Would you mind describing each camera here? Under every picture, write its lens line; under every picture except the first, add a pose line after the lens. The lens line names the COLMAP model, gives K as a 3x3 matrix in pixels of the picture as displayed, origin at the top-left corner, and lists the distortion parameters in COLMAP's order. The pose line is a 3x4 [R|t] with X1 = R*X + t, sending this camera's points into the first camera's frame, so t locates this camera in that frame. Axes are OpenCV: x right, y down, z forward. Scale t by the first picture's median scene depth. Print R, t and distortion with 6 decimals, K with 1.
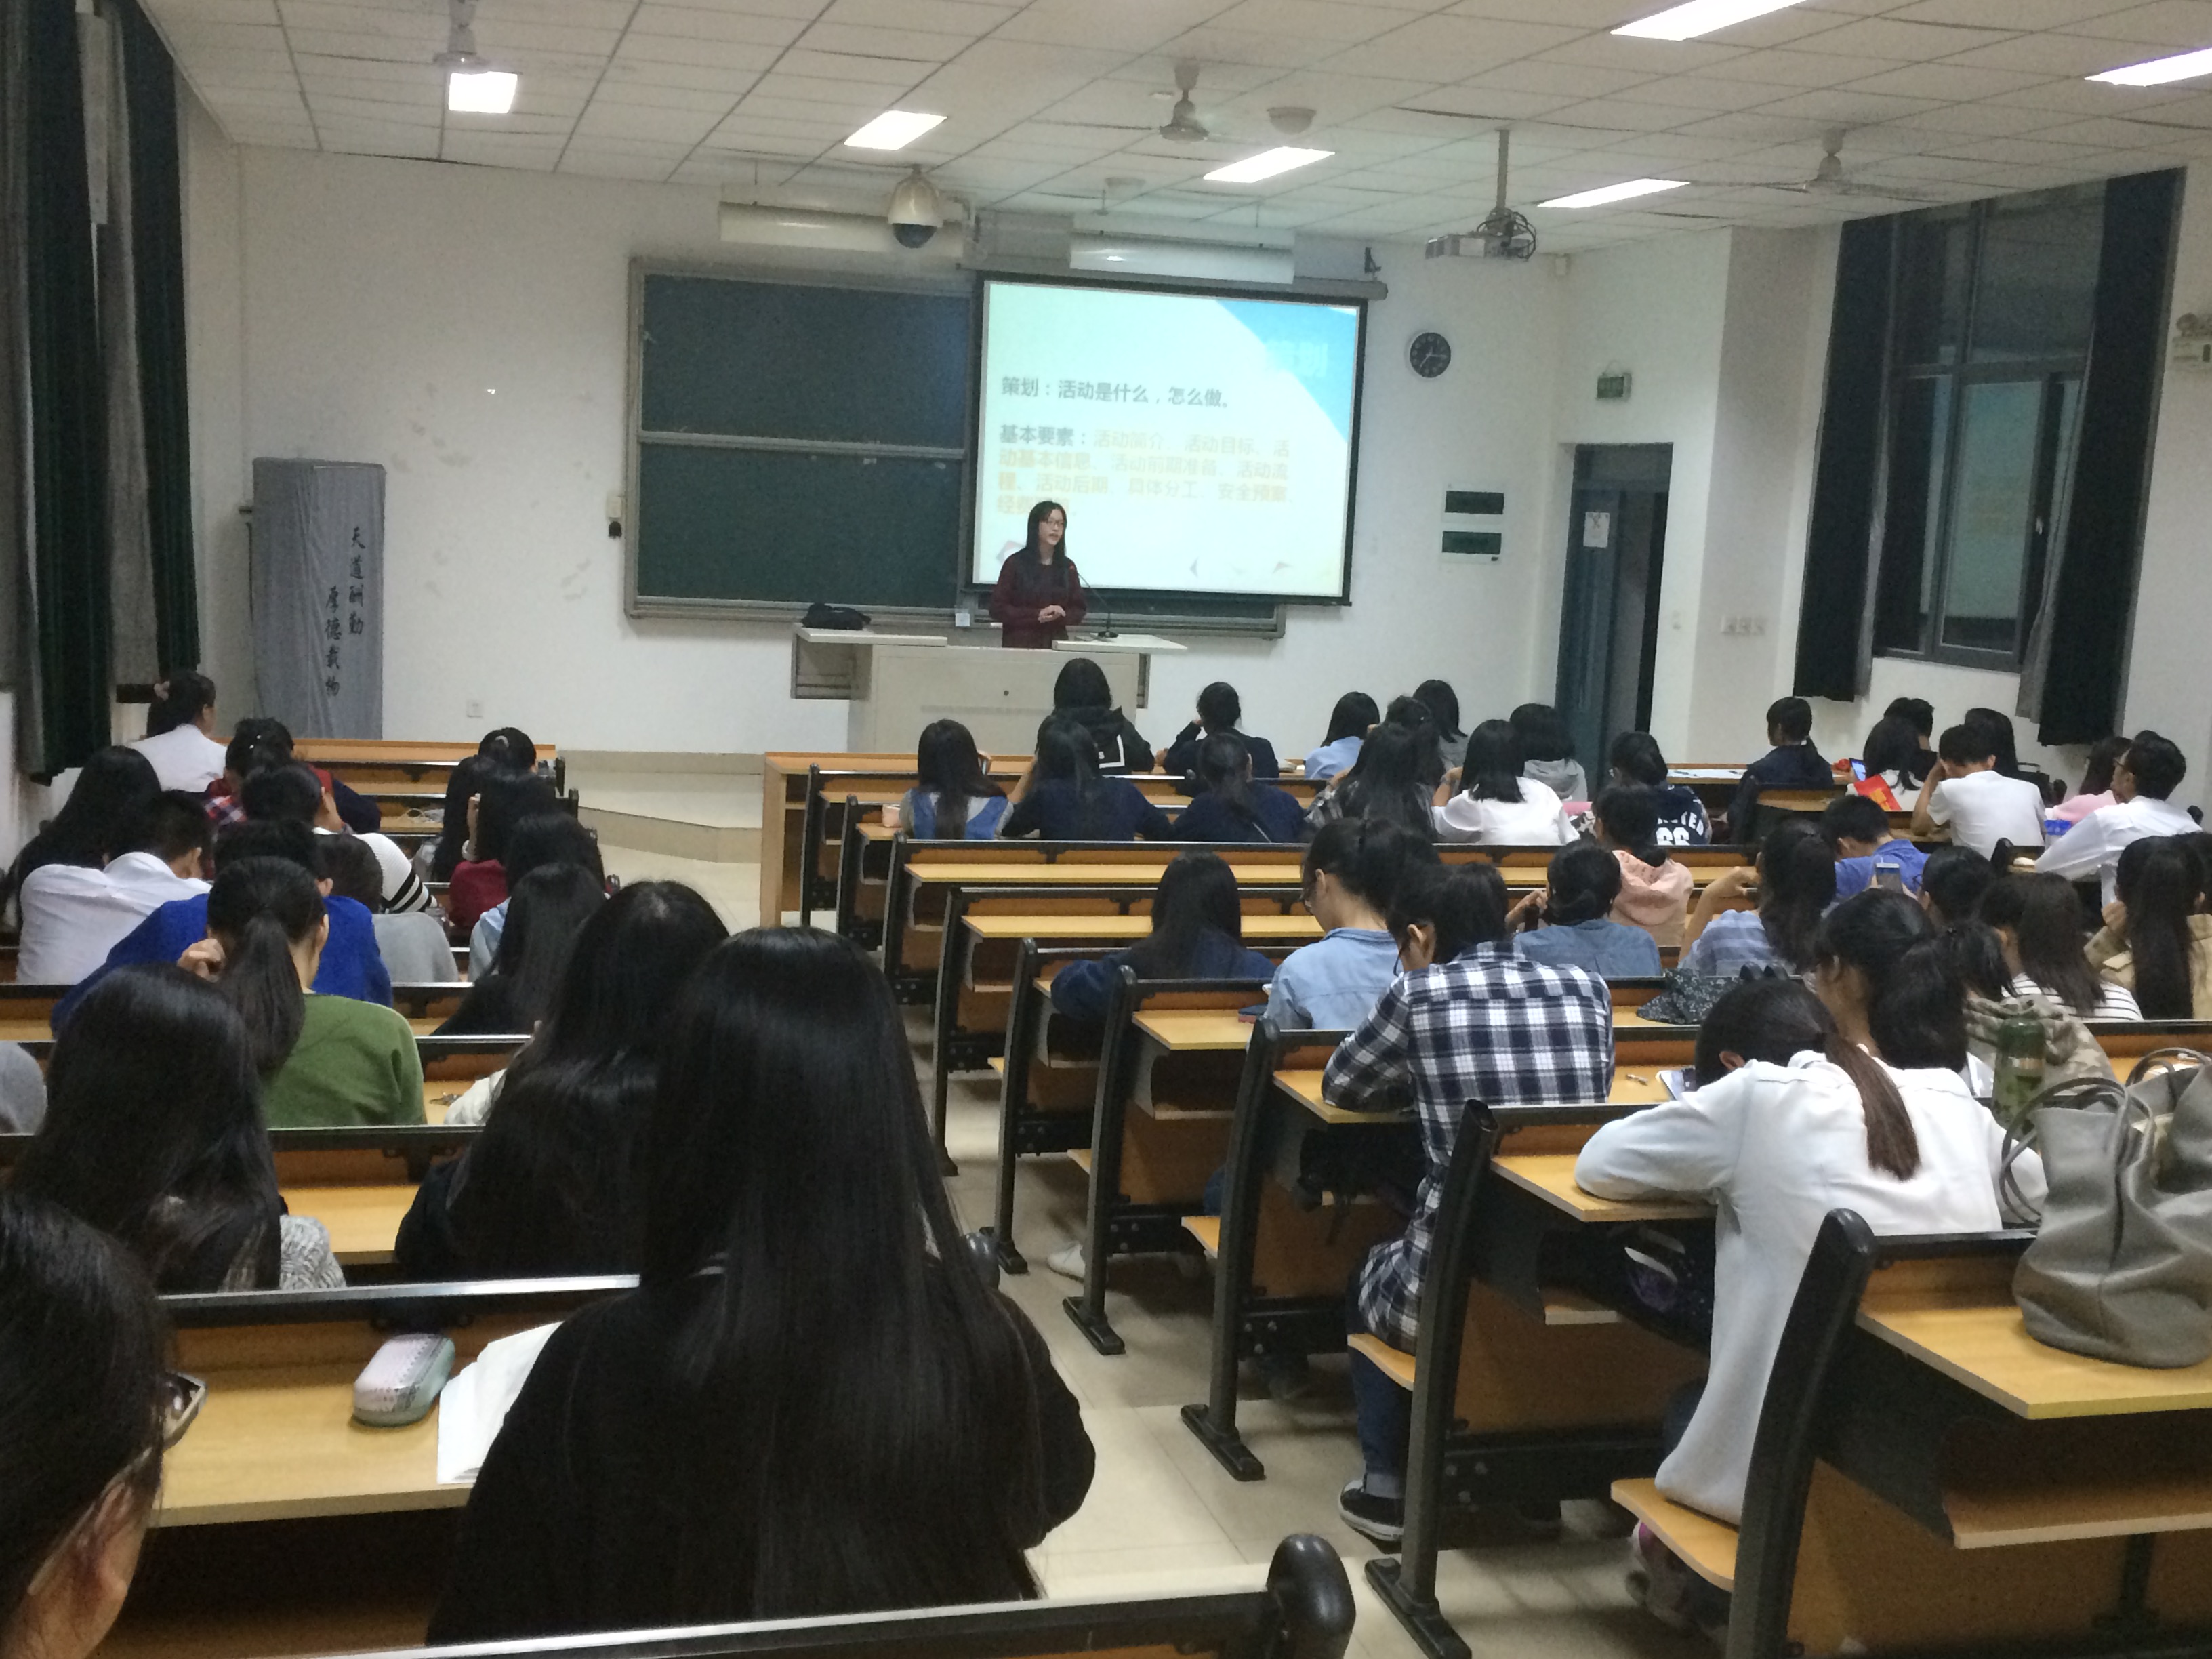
lens RADIAL K [[2392.3, 0, 1105.5], [0, 2392.3, 830.3], [0, 0, 1]] dist [0.067309, 0.000000]
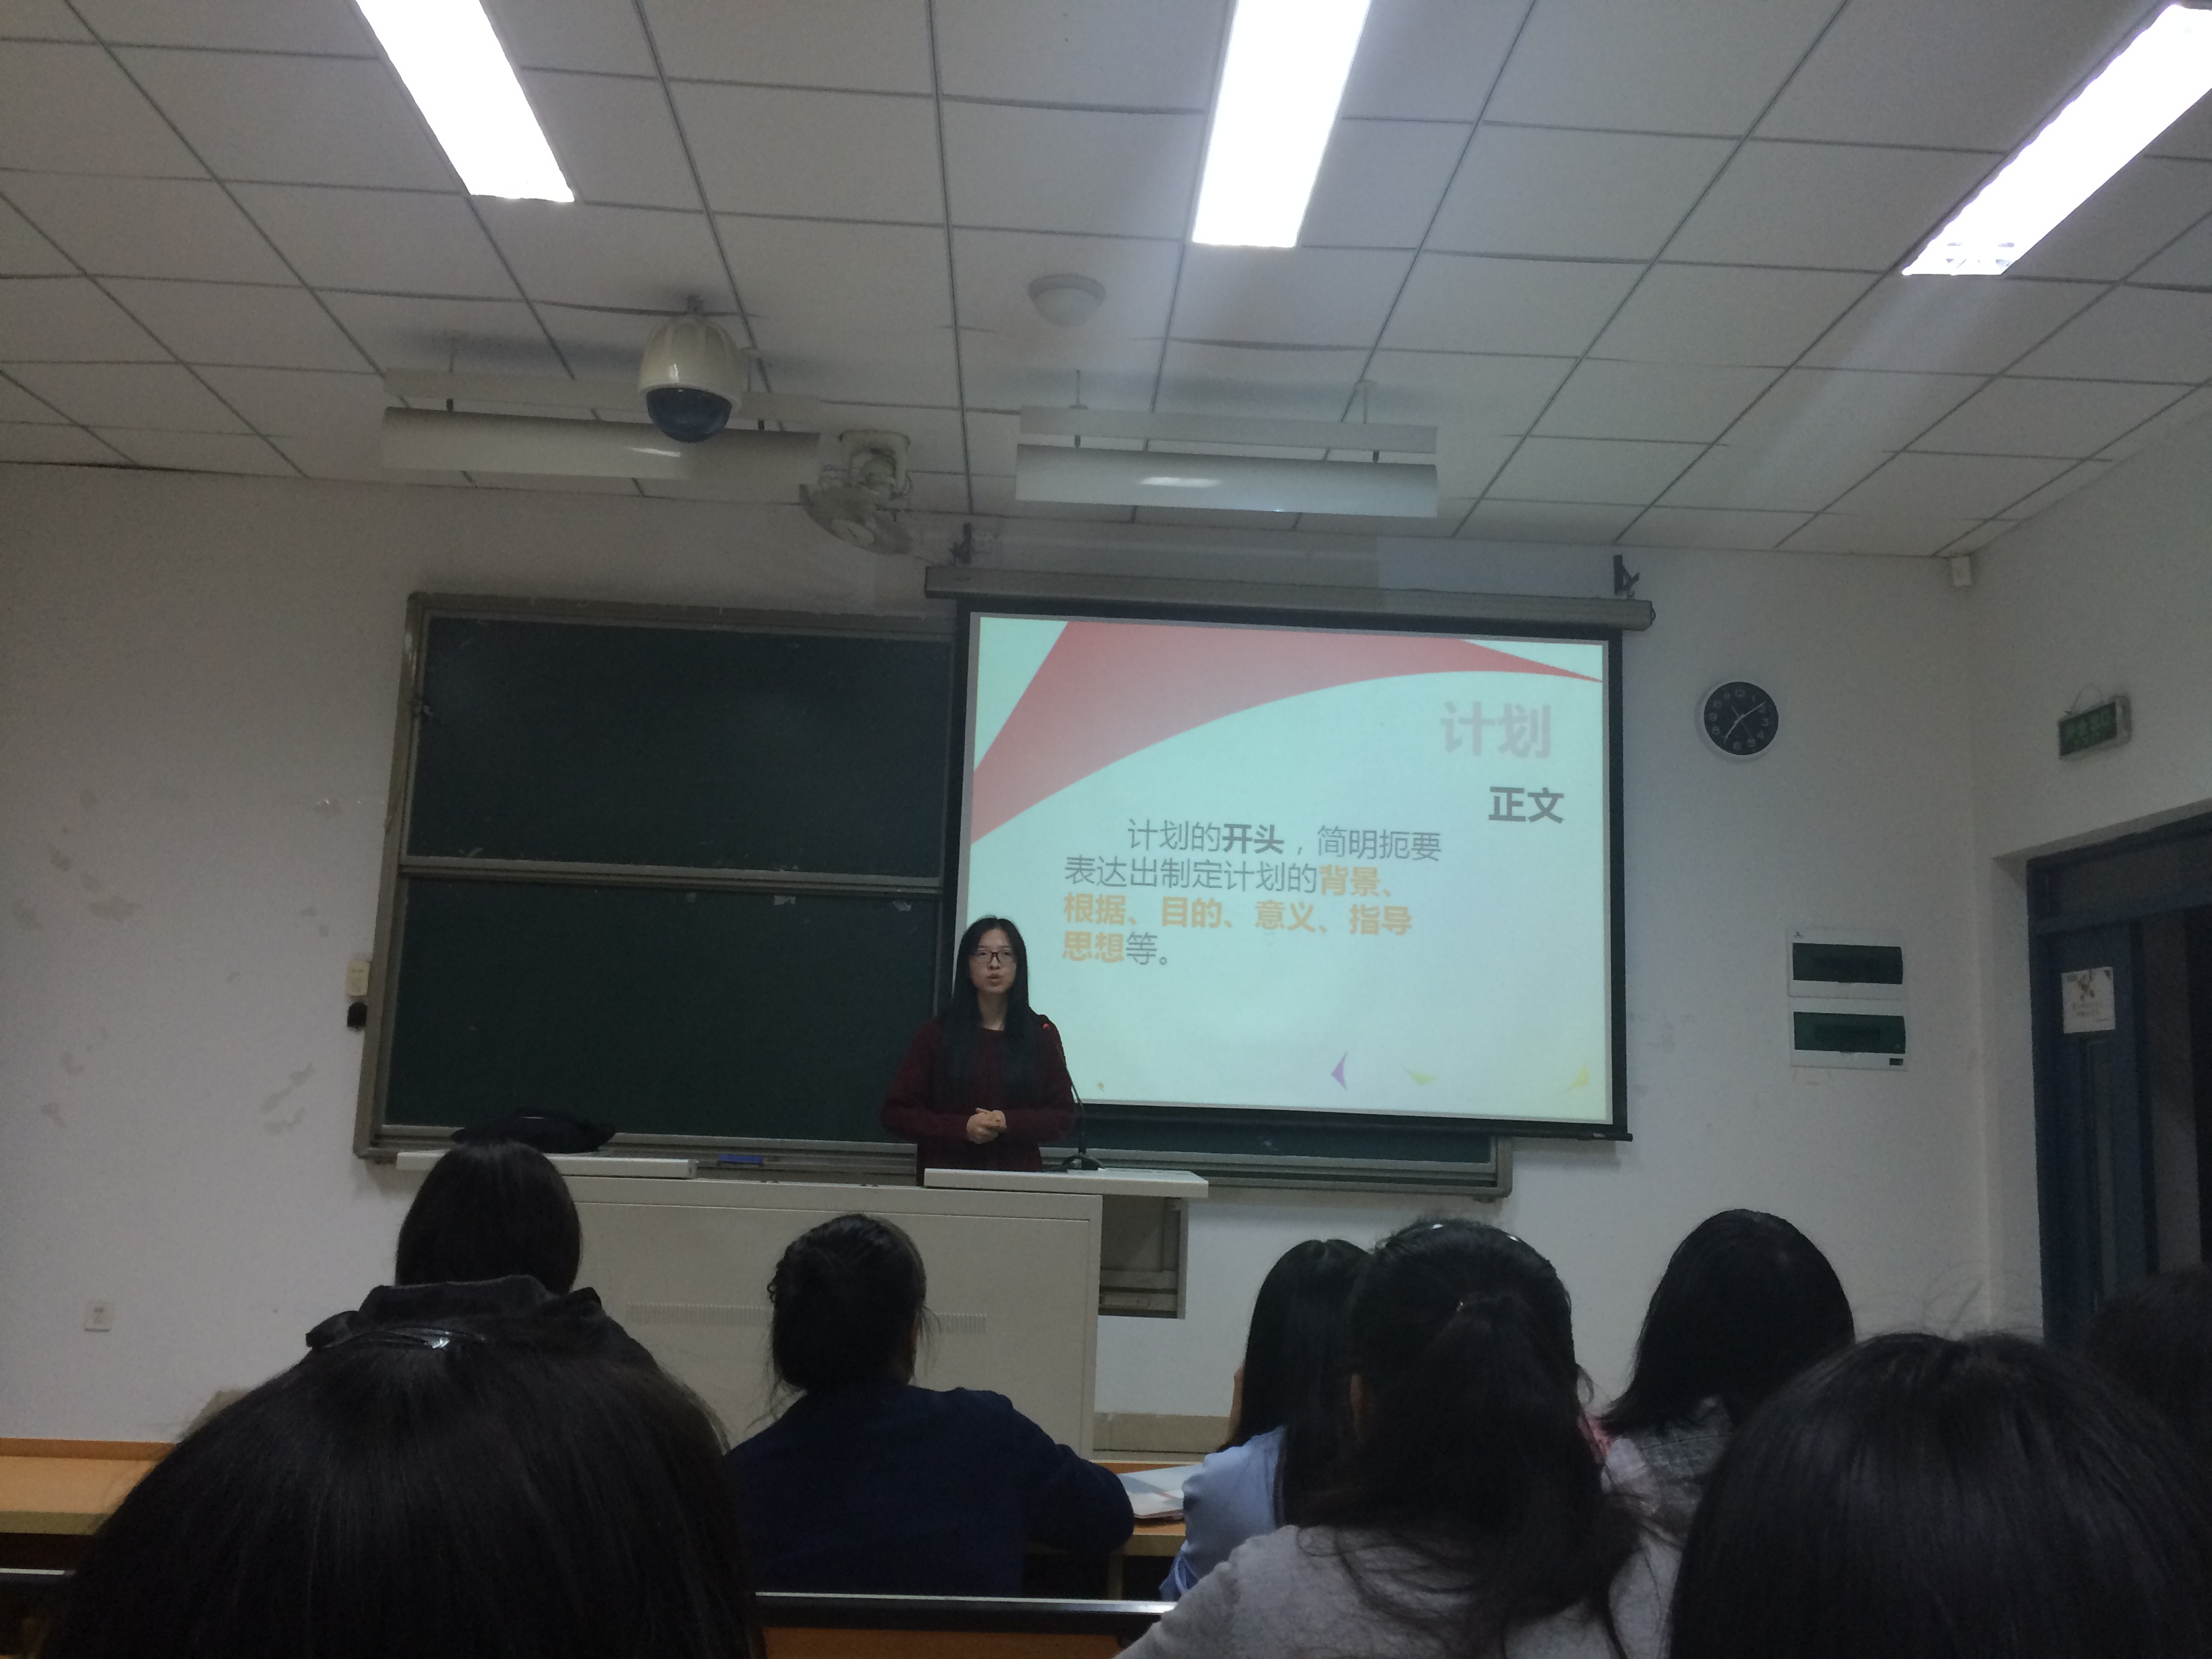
lens RADIAL K [[1897.4, 0, 1109.2], [0, 1897.4, 827.7], [0, 0, 1]] dist [0.055659, -0.026494]
pose [[0.973566, -0.049451, -0.222988, 0.089137], [-0.021407, 0.952229, -0.304634, -0.024712], [0.227400, 0.301355, 0.925999, 0.547581]]
